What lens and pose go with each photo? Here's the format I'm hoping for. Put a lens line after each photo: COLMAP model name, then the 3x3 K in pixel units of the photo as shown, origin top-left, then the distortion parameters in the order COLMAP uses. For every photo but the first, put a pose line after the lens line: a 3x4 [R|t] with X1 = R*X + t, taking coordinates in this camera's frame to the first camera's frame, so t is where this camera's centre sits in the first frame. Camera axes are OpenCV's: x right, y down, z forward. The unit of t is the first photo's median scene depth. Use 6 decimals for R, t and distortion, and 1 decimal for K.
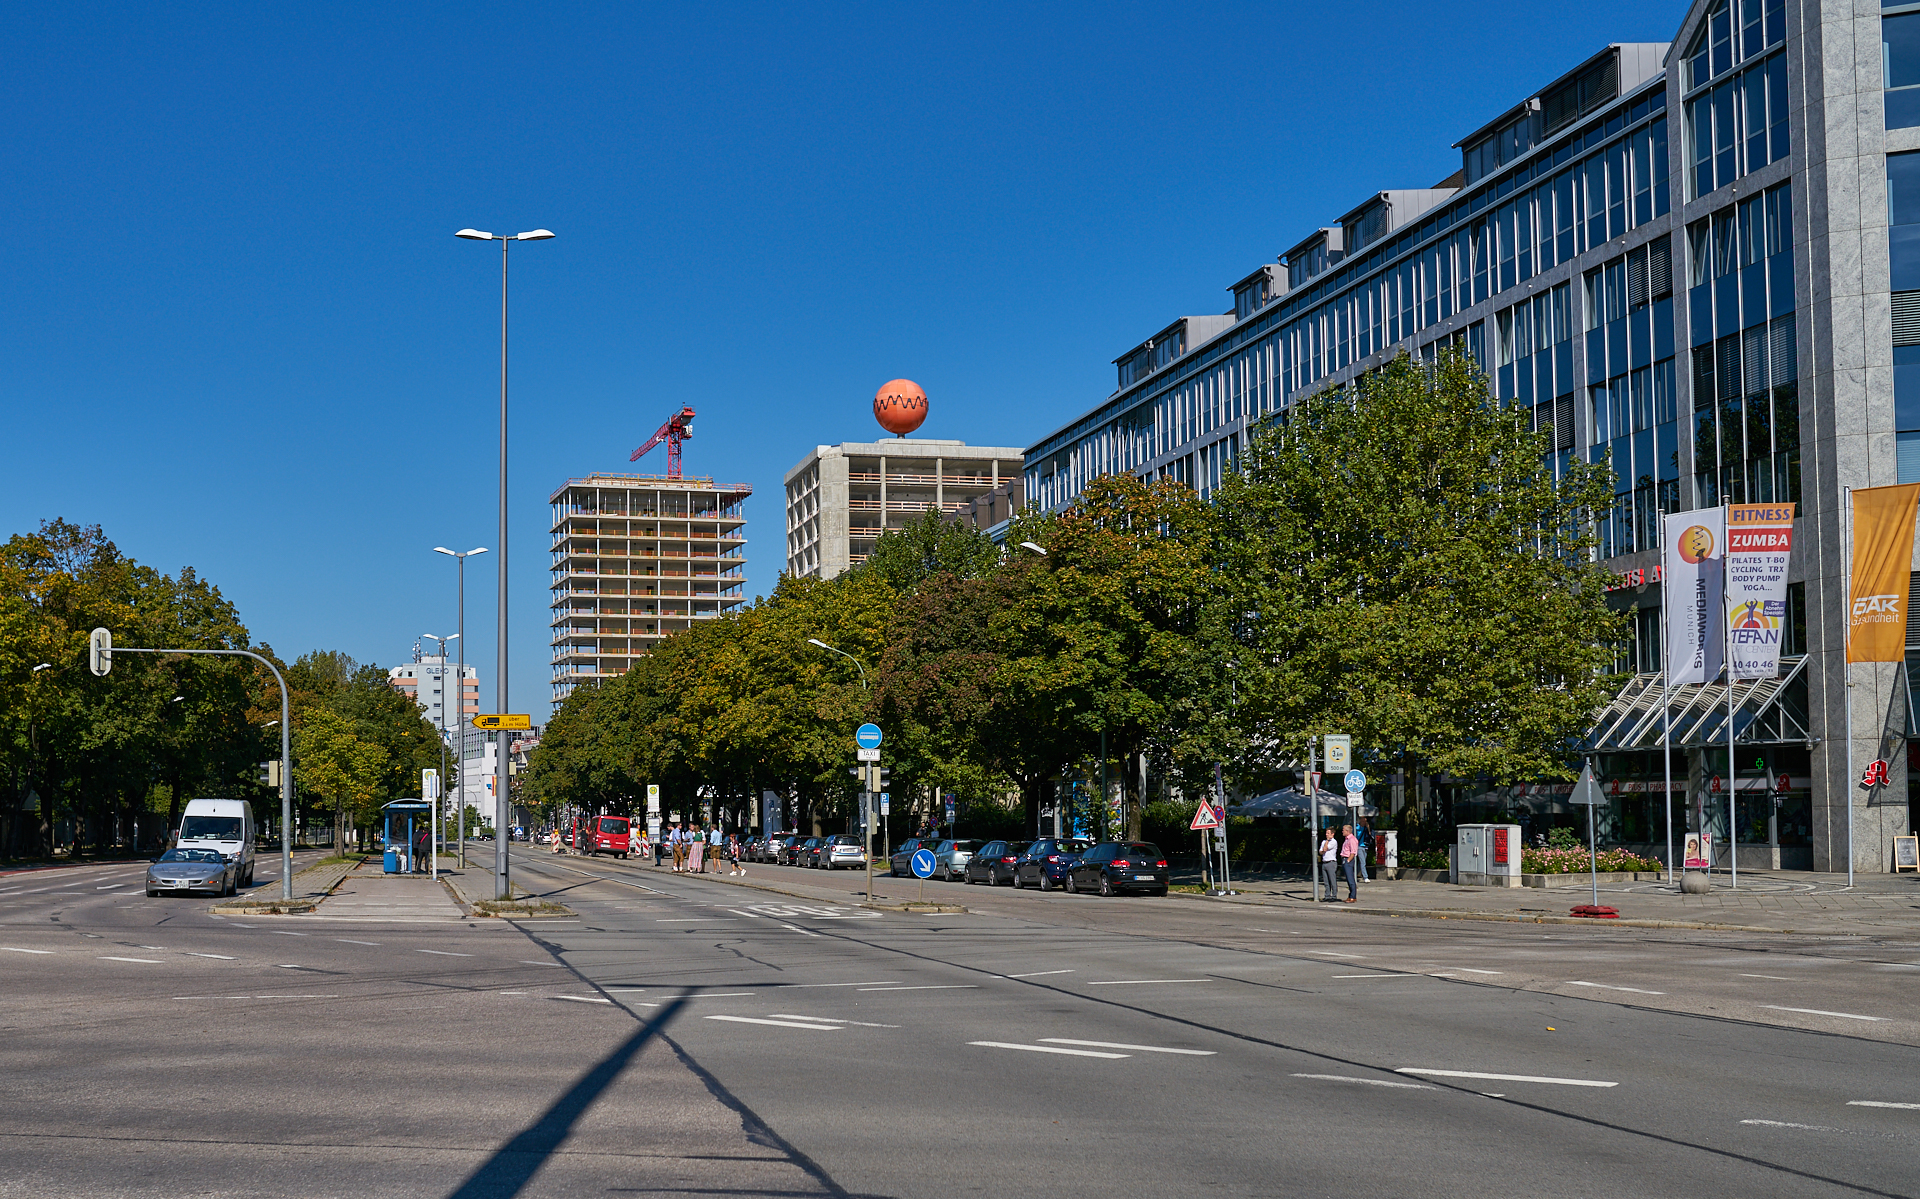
lens RADIAL K [[2012.9, 0, 811.2], [0, 2012.9, 705.5], [0, 0, 1]] dist [-0.061753, 0.055103]
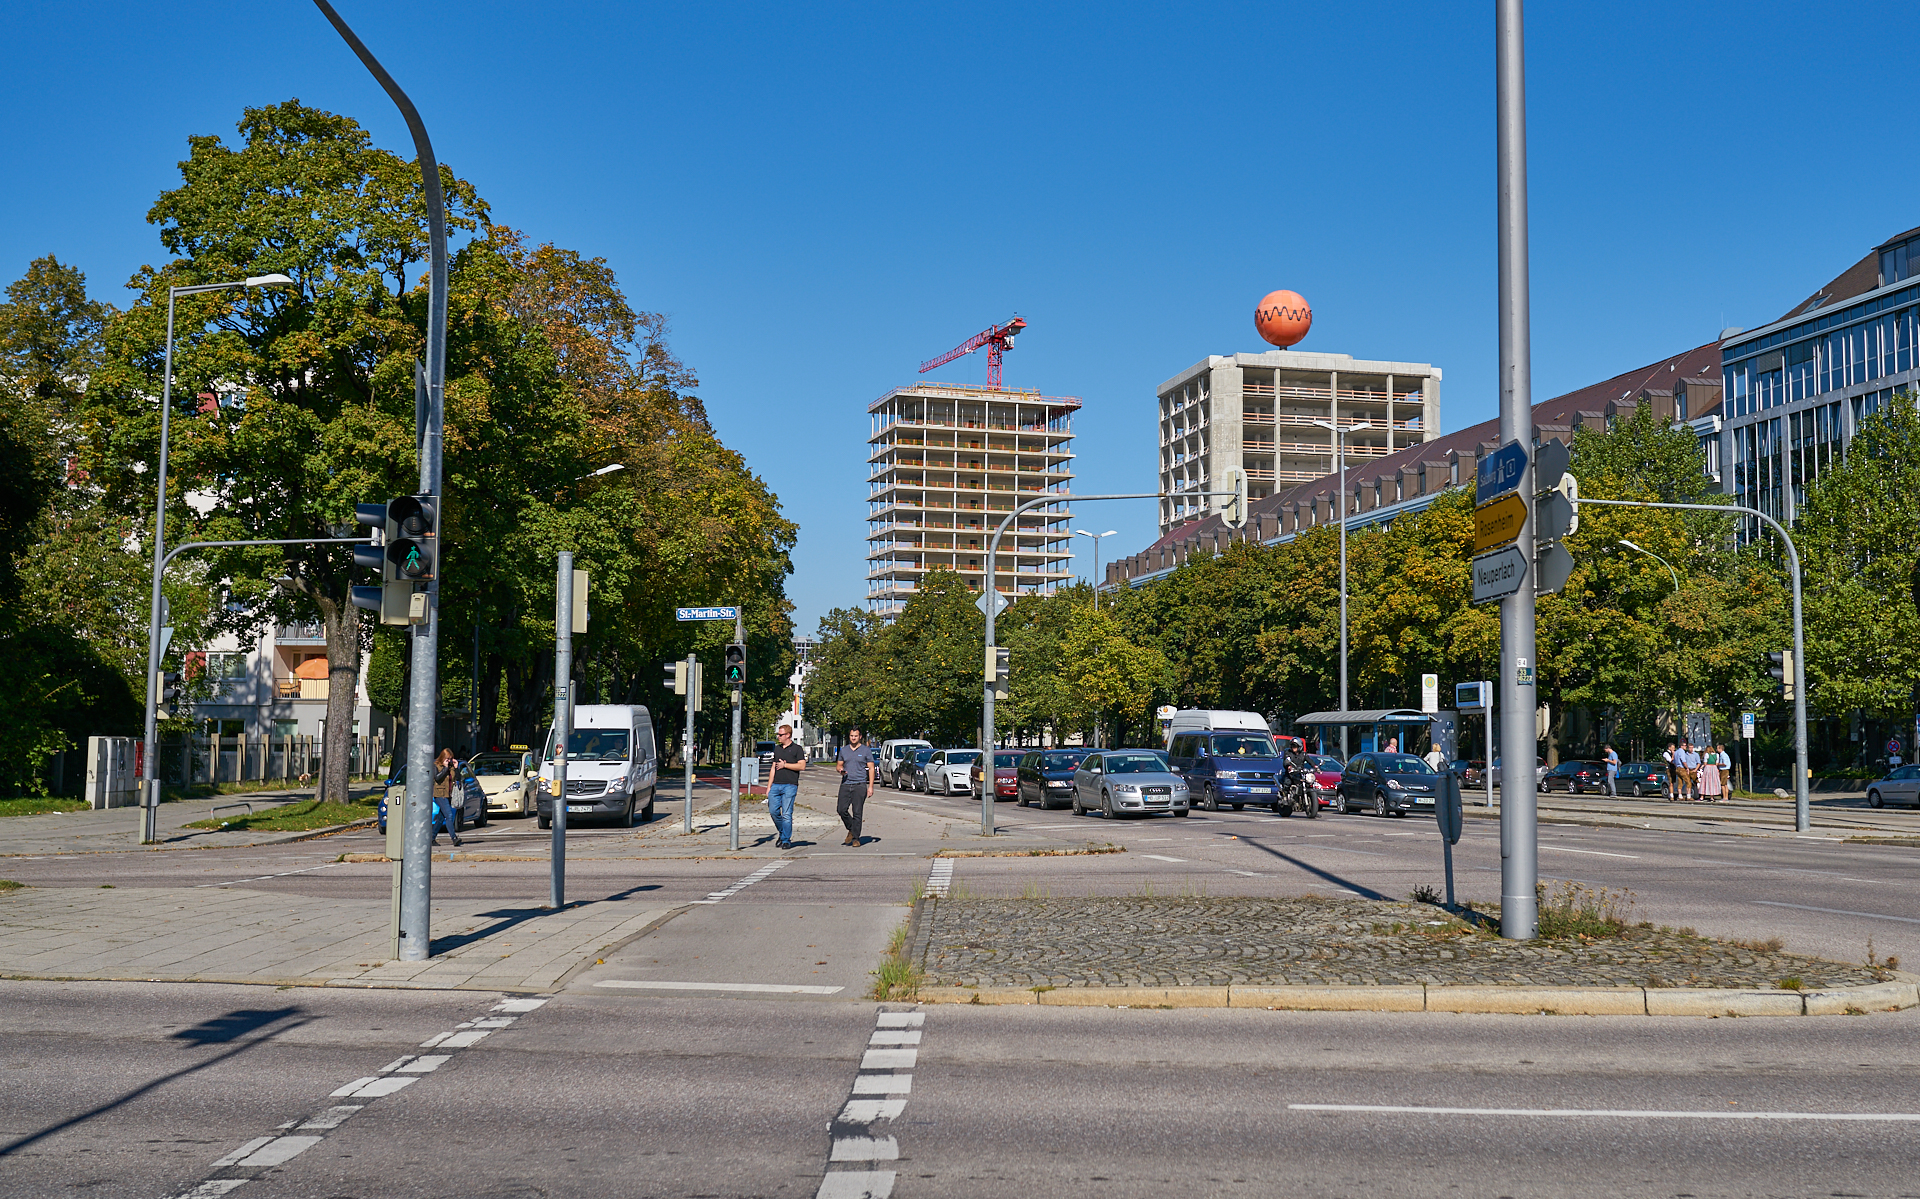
lens RADIAL K [[2019.5, 0, 1067.7], [0, 2019.5, 563.1], [0, 0, 1]] dist [-0.066686, 0.003524]
pose [[0.999020, 0.020445, 0.039261, -0.114941], [-0.019097, 0.999225, -0.034417, 0.005173], [-0.039934, 0.033633, 0.998636, 0.048741]]
